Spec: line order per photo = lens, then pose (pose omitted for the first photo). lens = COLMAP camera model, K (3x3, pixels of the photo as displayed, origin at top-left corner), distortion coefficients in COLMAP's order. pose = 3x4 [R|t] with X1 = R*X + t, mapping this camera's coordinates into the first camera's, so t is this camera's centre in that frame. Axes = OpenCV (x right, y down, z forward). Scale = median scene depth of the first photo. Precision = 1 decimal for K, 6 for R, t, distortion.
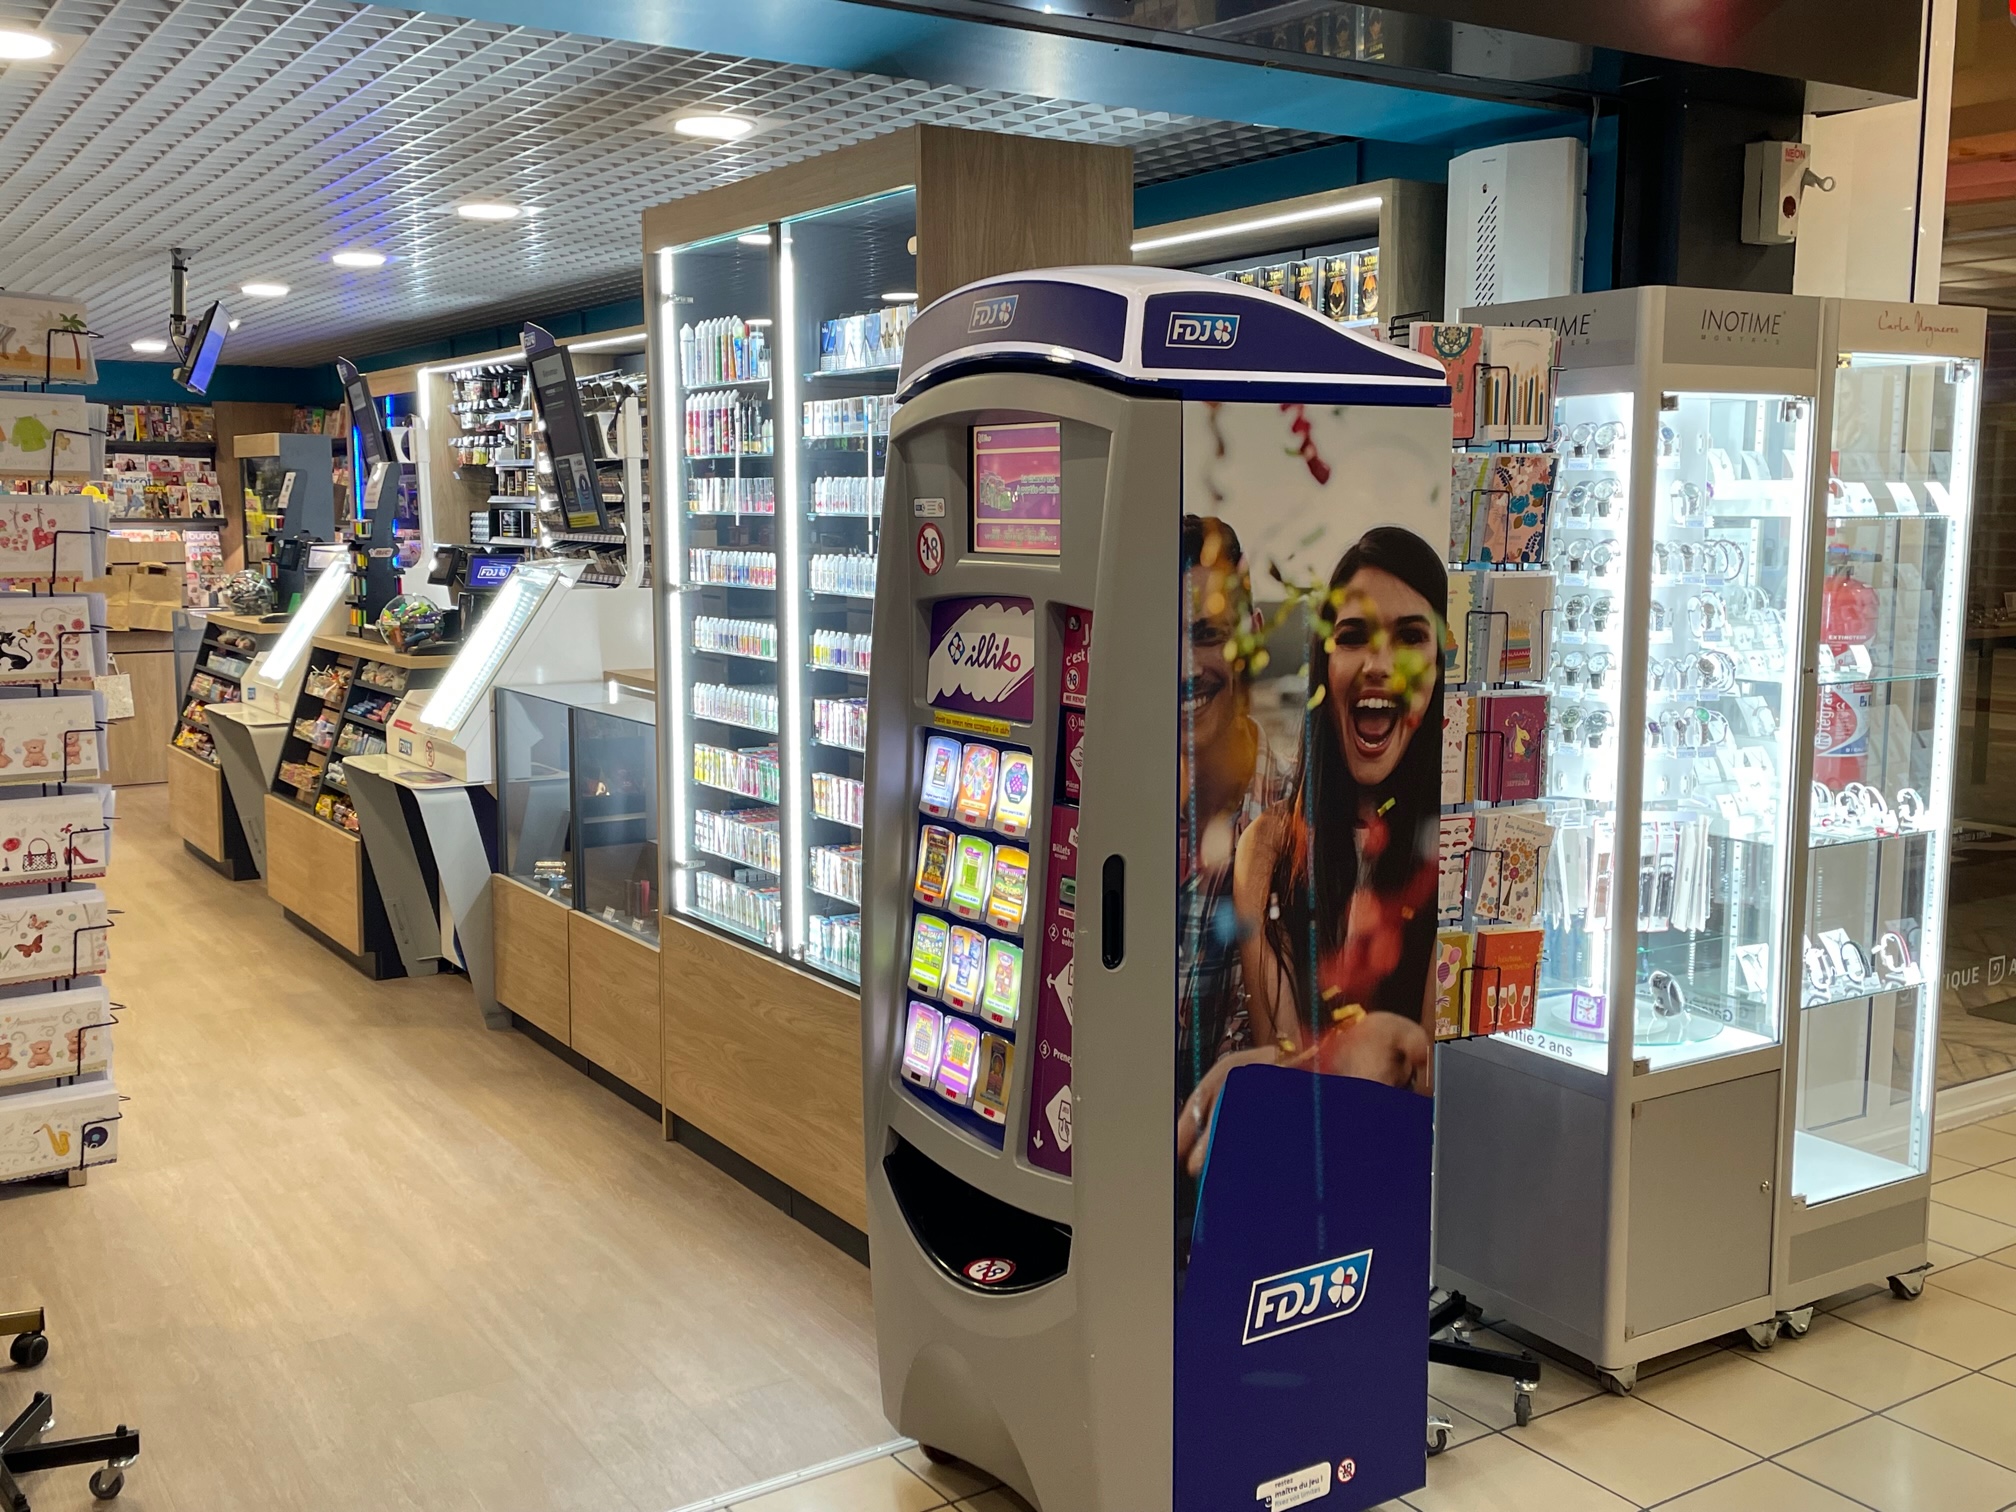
lens RADIAL K [[1974.2, 0, 992.1], [0, 1974.2, 738.5], [0, 0, 1]] dist [0.043175, 0.000000]
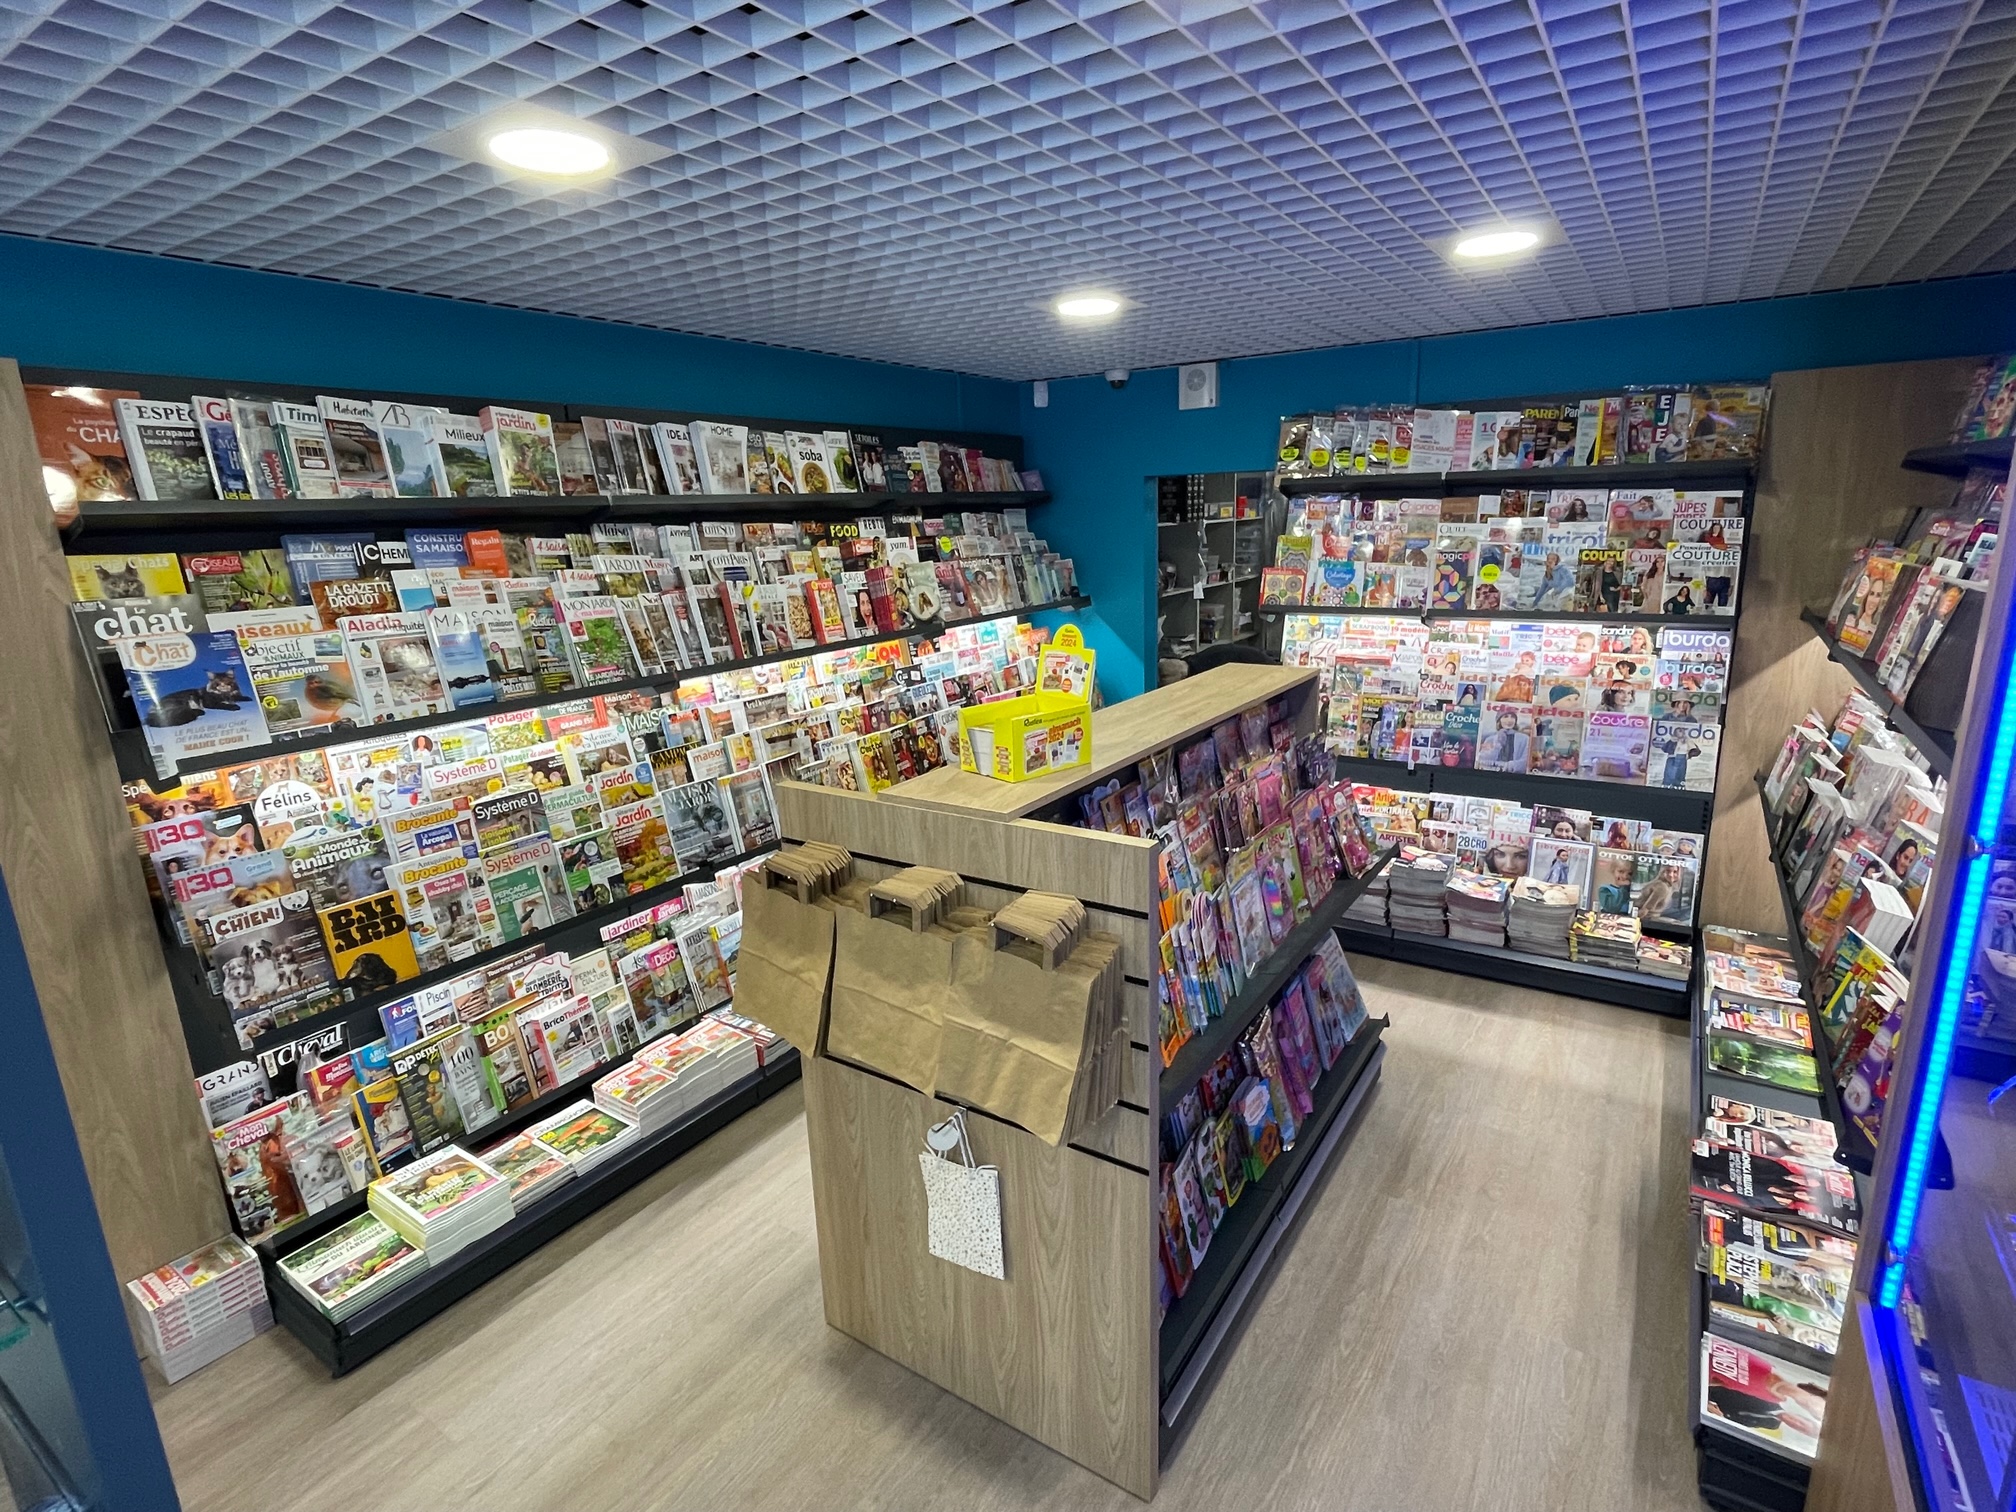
lens RADIAL K [[992.9, 0, 1018.2], [0, 992.9, 768.8], [0, 0, 1]] dist [-0.003596, -0.003652]
pose [[0.403998, 0.217321, -0.888570, -0.774225], [-0.078985, 0.976029, 0.202800, -0.369040], [0.911344, -0.011747, 0.411479, 2.477726]]
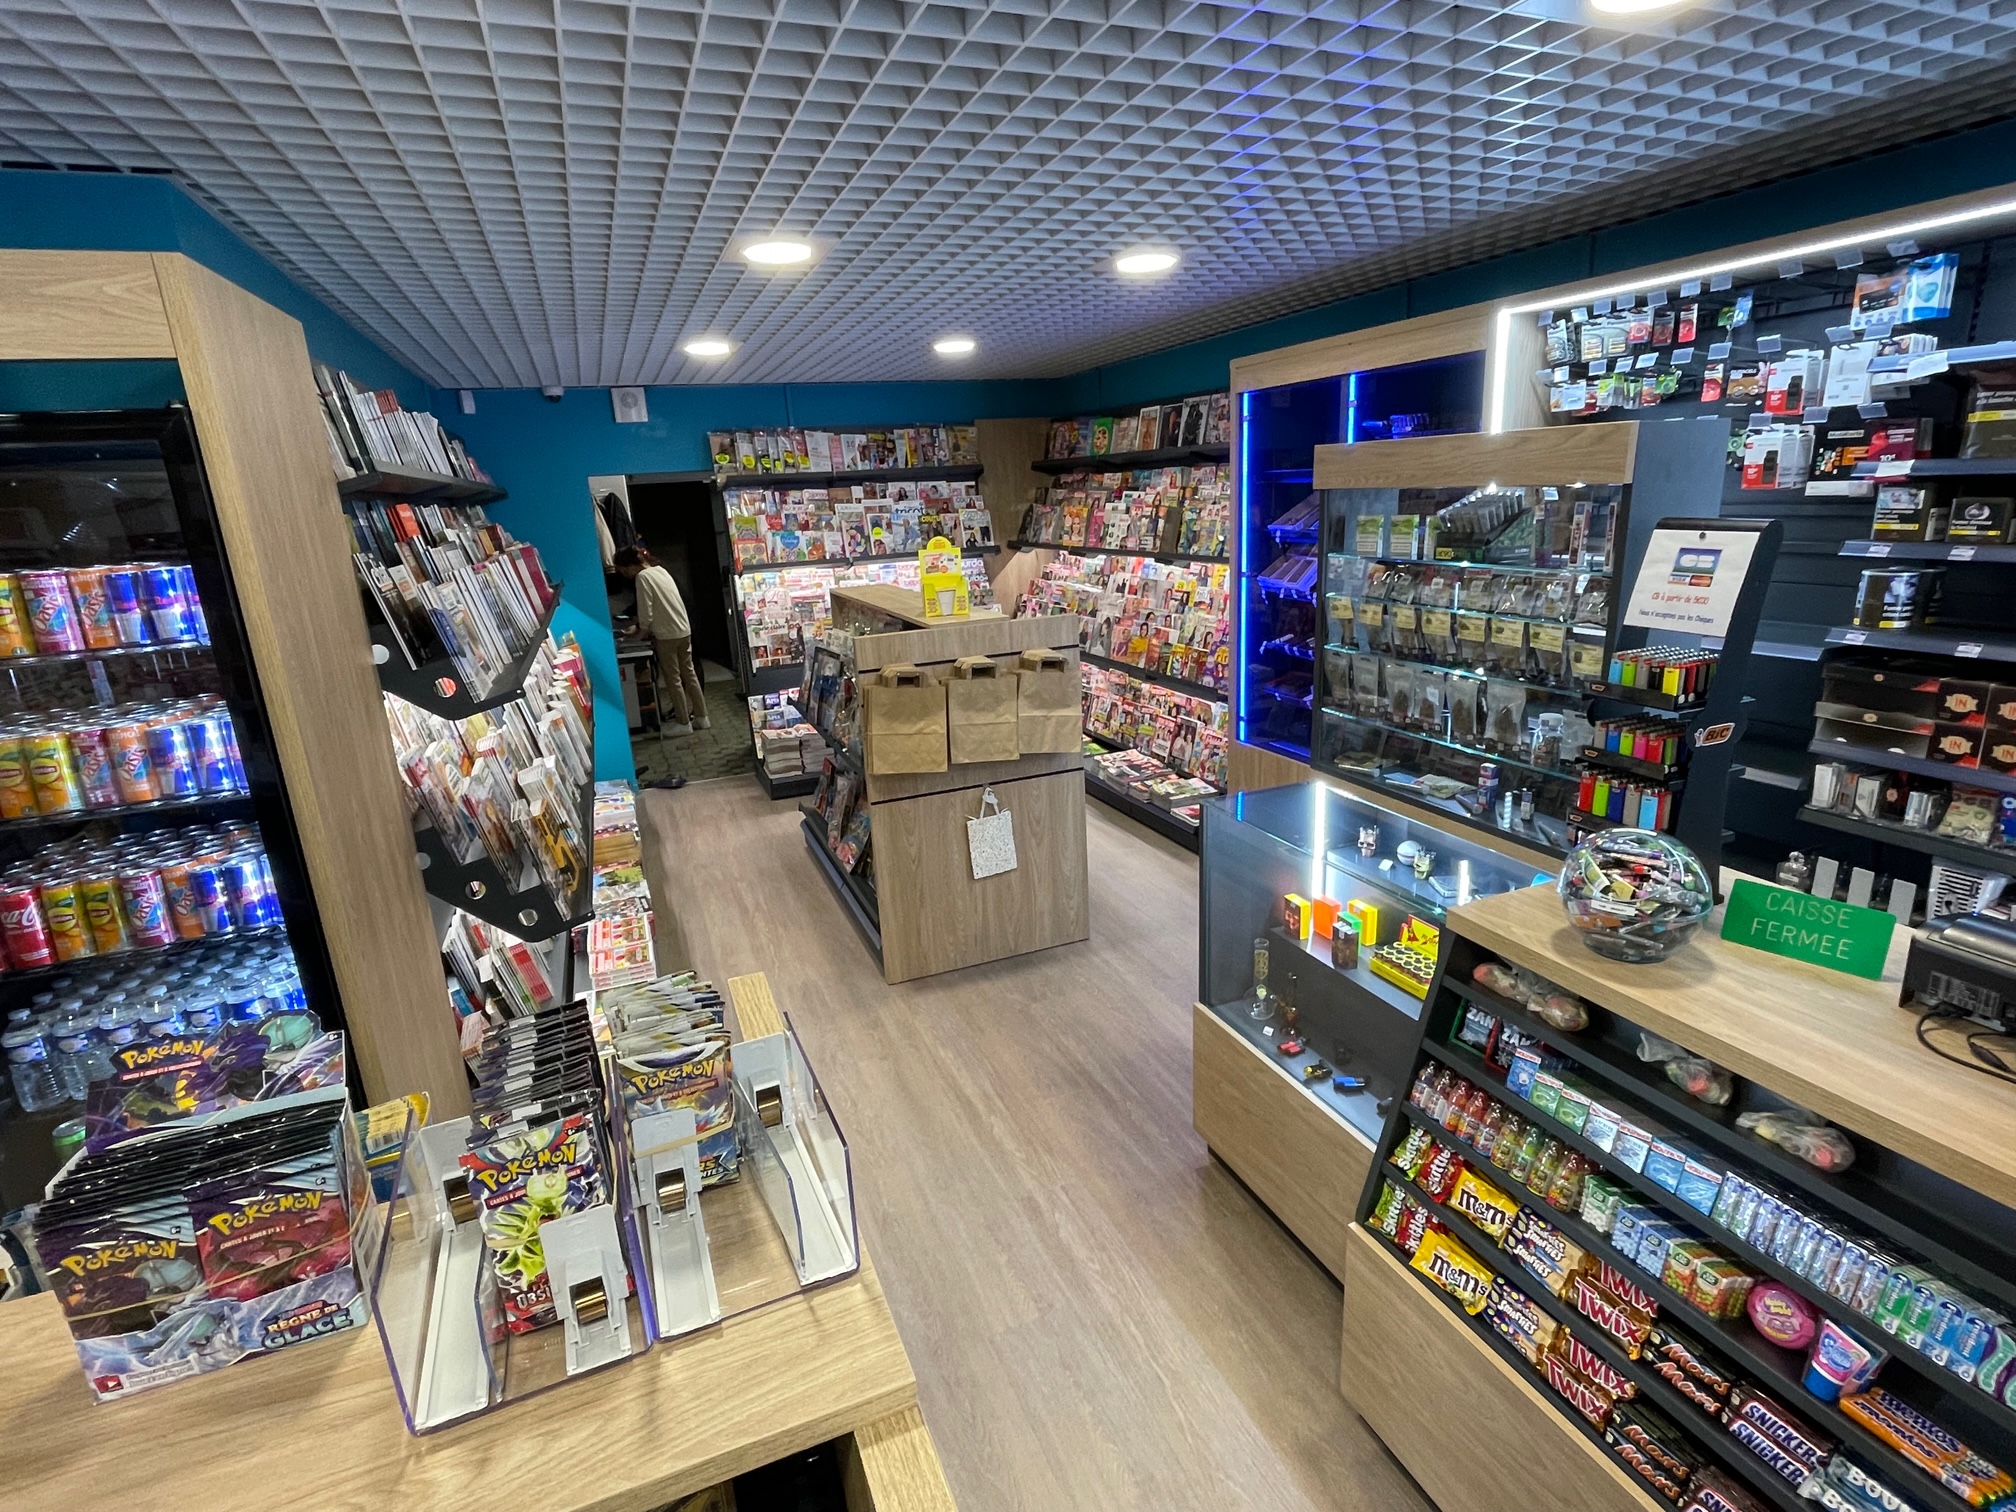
lens RADIAL K [[992.9, 0, 1004.4], [0, 992.9, 755.3], [0, 0, 1]] dist [-0.003596, -0.003652]
pose [[0.980915, -0.001597, -0.194431, -0.977208], [0.031106, 0.988376, 0.148813, -0.276138], [0.191933, -0.152021, 0.969562, 1.765519]]
